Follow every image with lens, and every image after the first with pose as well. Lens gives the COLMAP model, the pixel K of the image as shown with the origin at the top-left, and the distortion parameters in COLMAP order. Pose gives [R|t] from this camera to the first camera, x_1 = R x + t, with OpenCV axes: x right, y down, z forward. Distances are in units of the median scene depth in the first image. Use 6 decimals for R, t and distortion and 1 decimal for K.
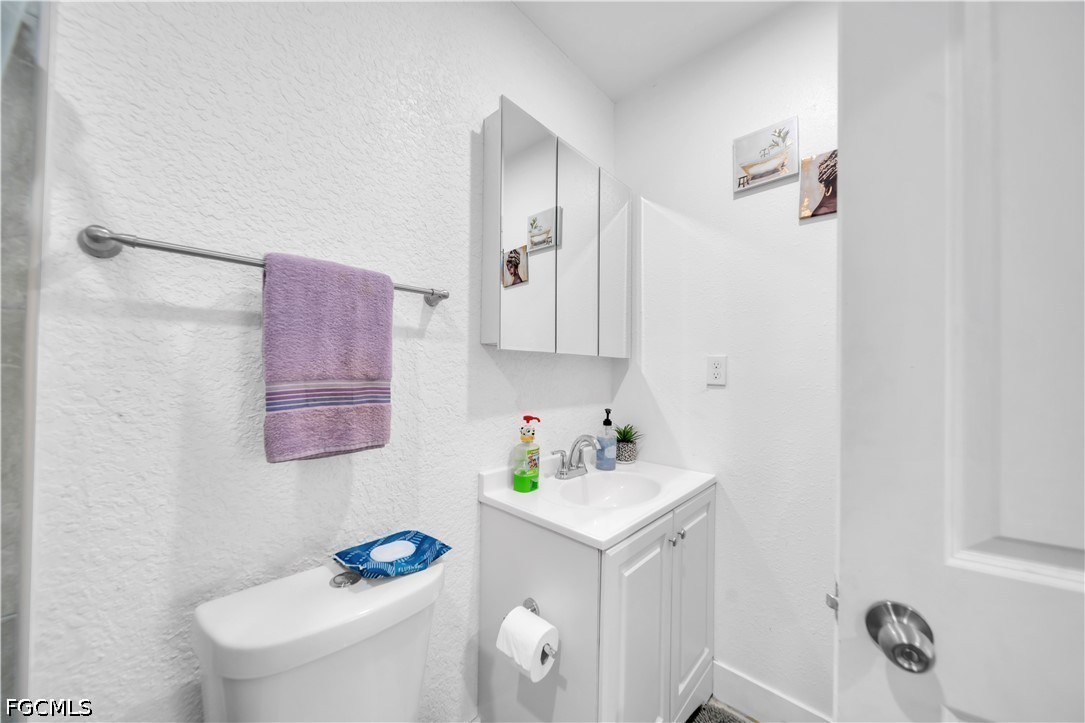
lens RADIAL K [[372.8, 0, 543.3], [0, 372.8, 368.4], [0, 0, 1]] dist [-0.008441, -0.000598]
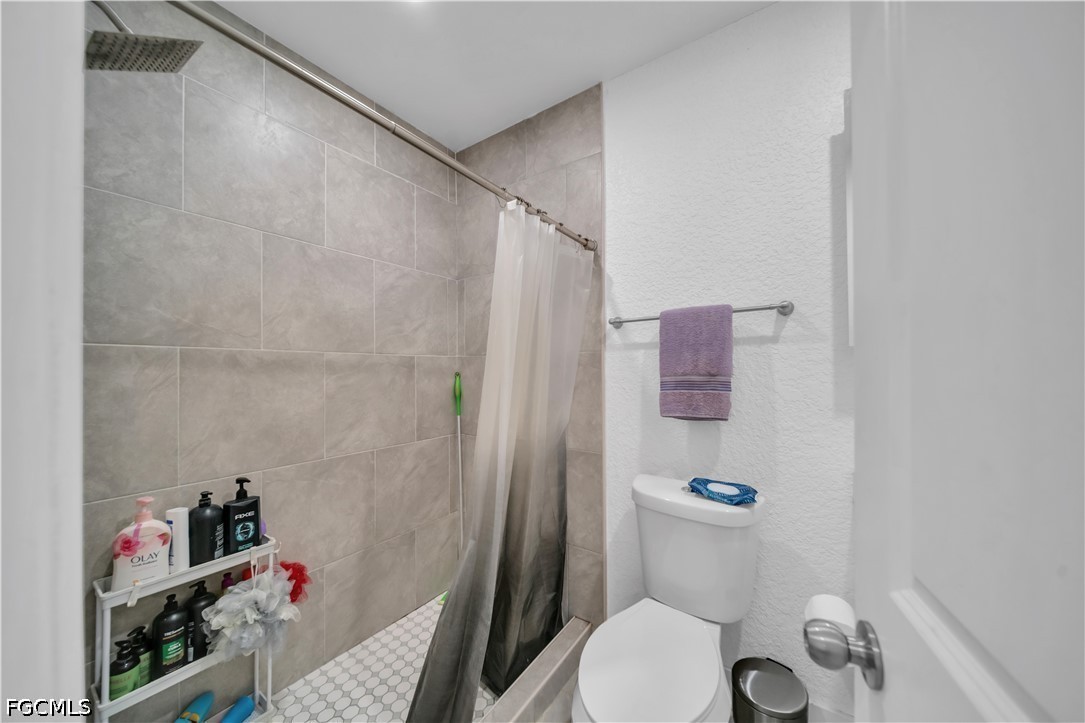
lens RADIAL K [[372.8, 0, 543.7], [0, 372.8, 367.7], [0, 0, 1]] dist [-0.008441, -0.000598]
pose [[0.143948, -0.022920, -0.989320, 0.972755], [0.015773, 0.999658, -0.020864, 0.018258], [0.989460, -0.012601, 0.144260, 0.066385]]
